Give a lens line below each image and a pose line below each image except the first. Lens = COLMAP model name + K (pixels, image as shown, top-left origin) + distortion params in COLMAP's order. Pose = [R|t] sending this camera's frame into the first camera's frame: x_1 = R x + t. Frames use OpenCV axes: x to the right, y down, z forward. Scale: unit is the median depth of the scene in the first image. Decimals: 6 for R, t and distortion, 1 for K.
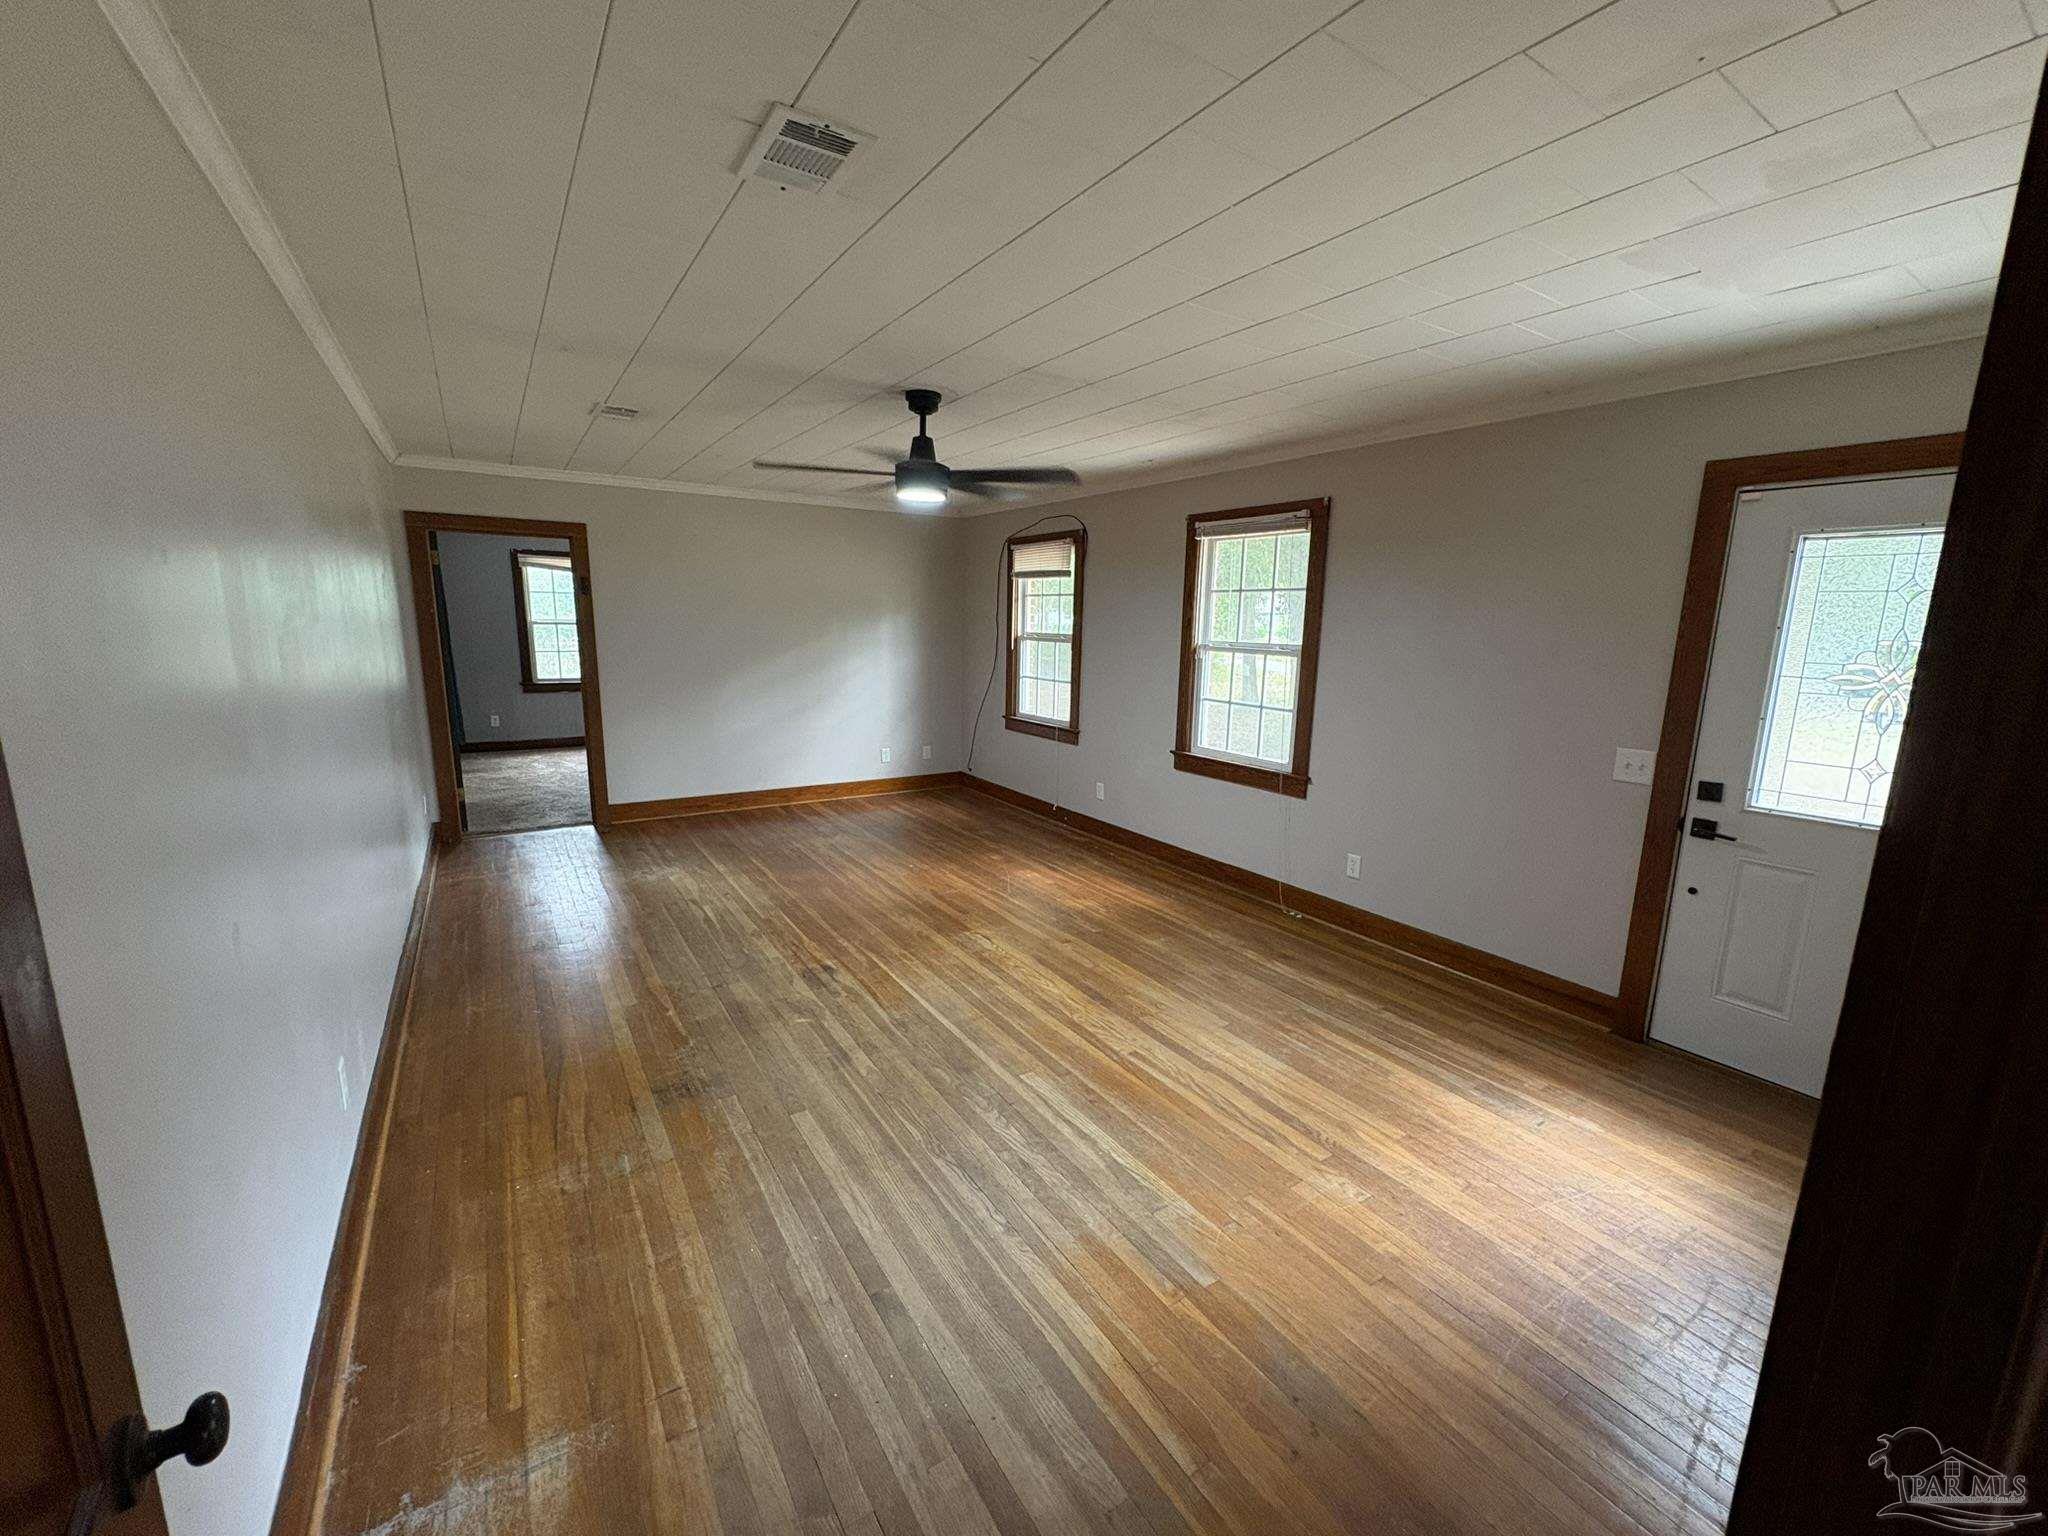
lens RADIAL K [[817.7, 0, 1024.0], [0, 817.7, 768.0], [0, 0, 1]] dist [0.001454, 0.000244]
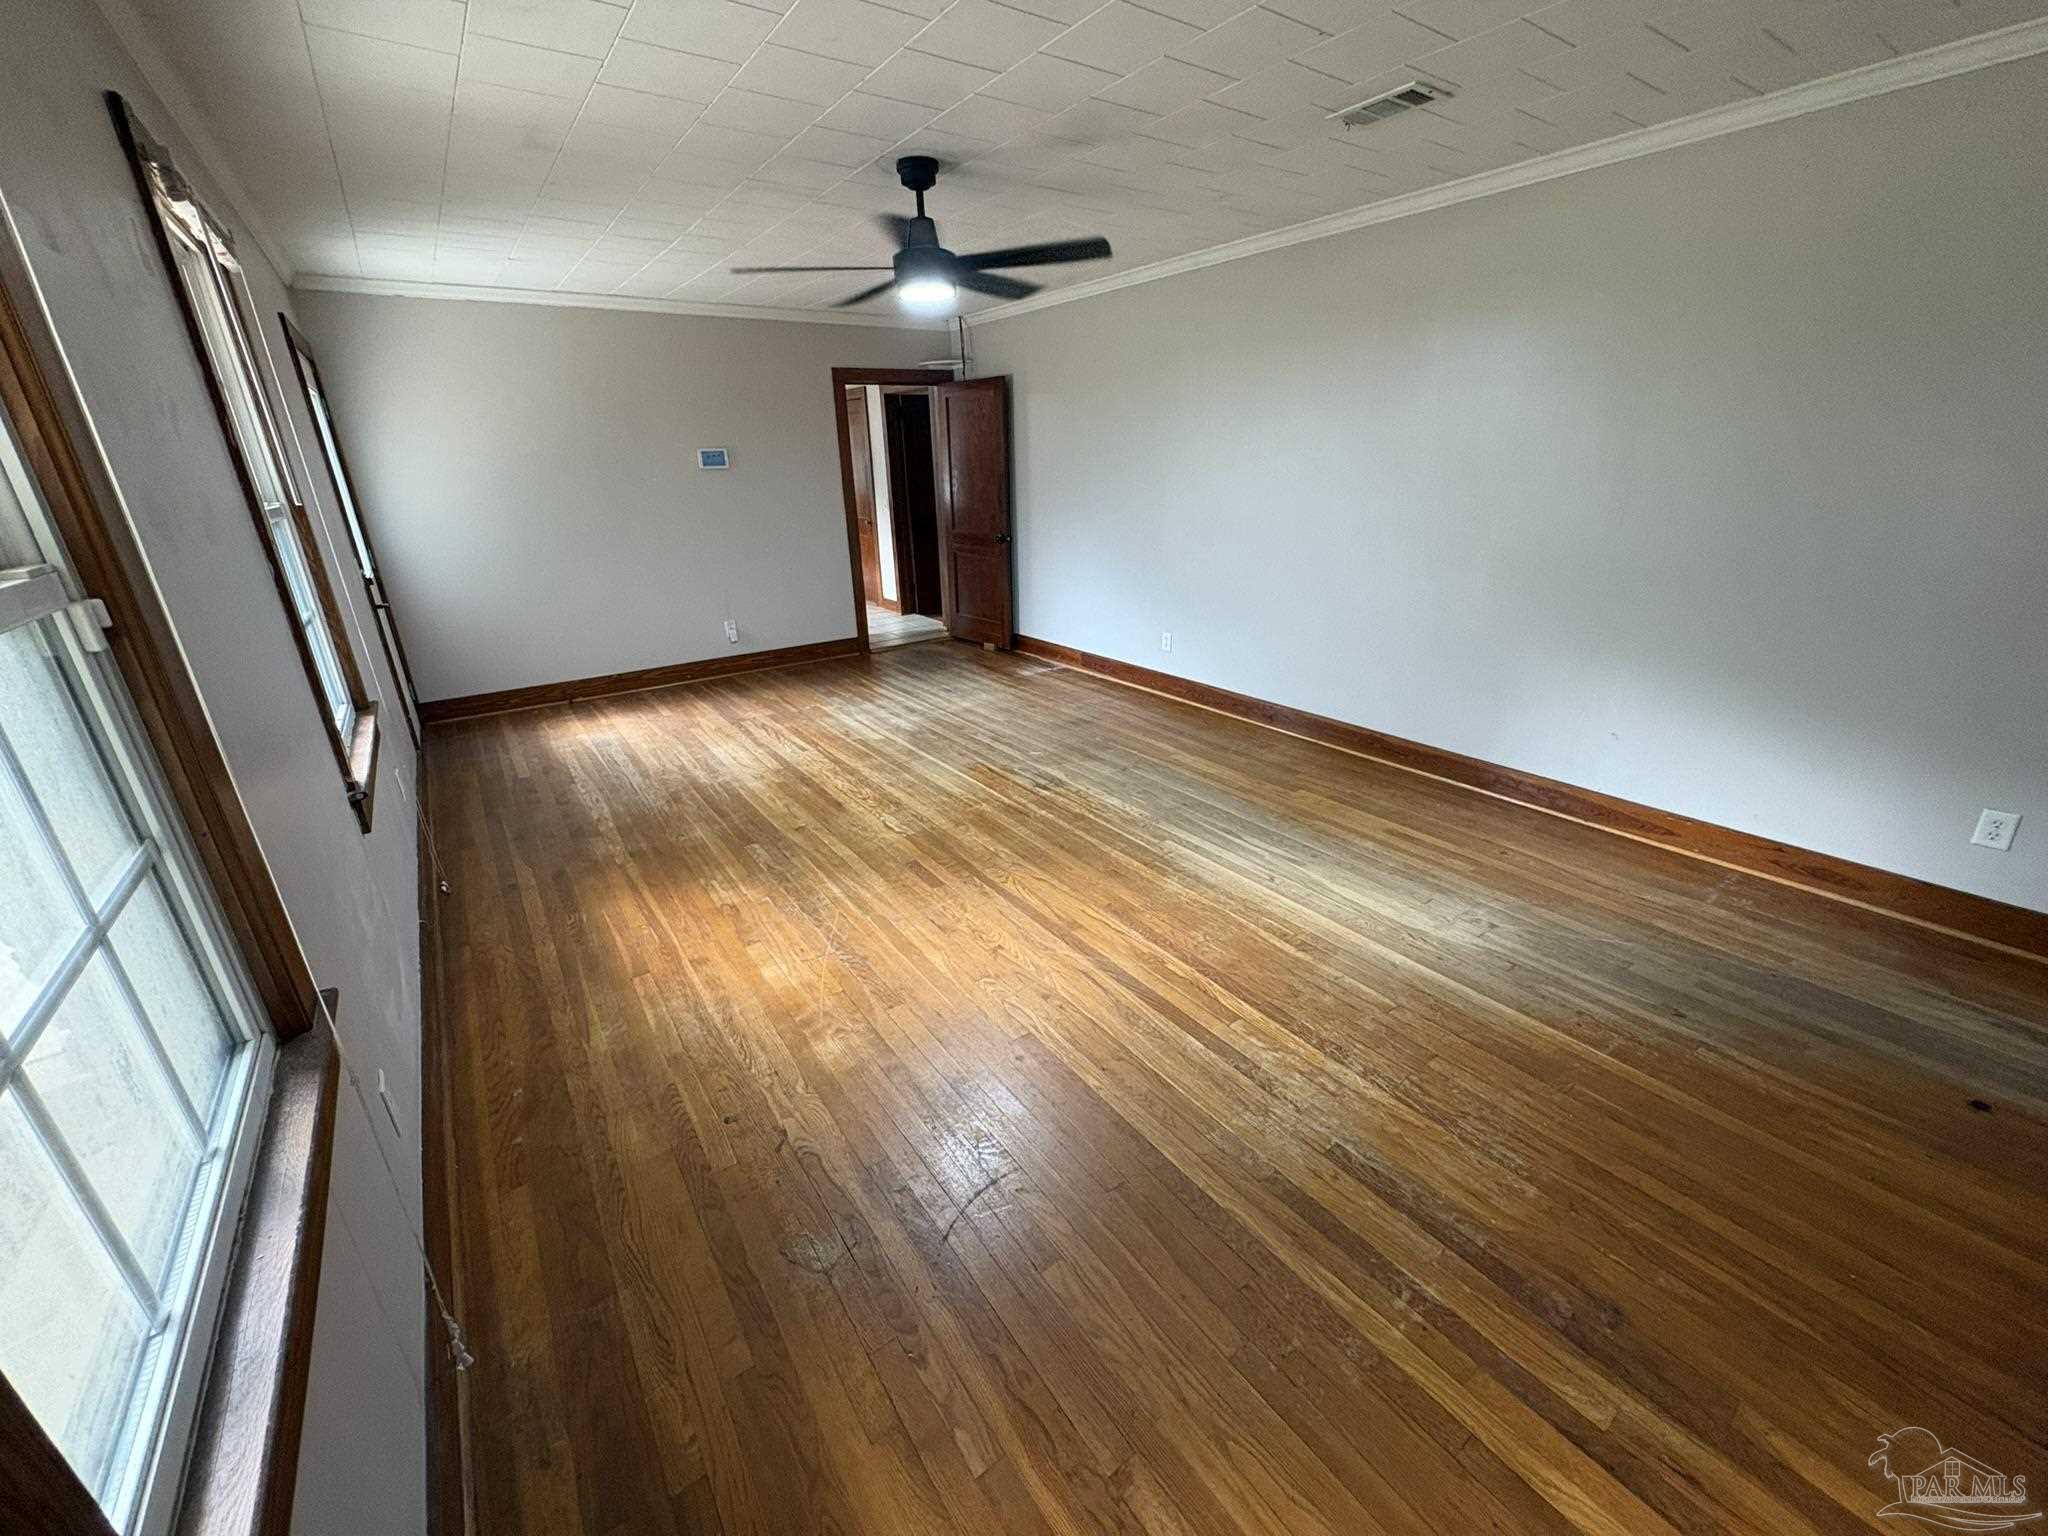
lens RADIAL K [[817.7, 0, 1024.0], [0, 817.7, 768.0], [0, 0, 1]] dist [0.001454, 0.000244]
pose [[-0.999376, 0.018138, -0.030303, -0.191182], [-0.000425, 0.851804, 0.523861, -0.355842], [0.035314, 0.523547, -0.851265, 1.993732]]
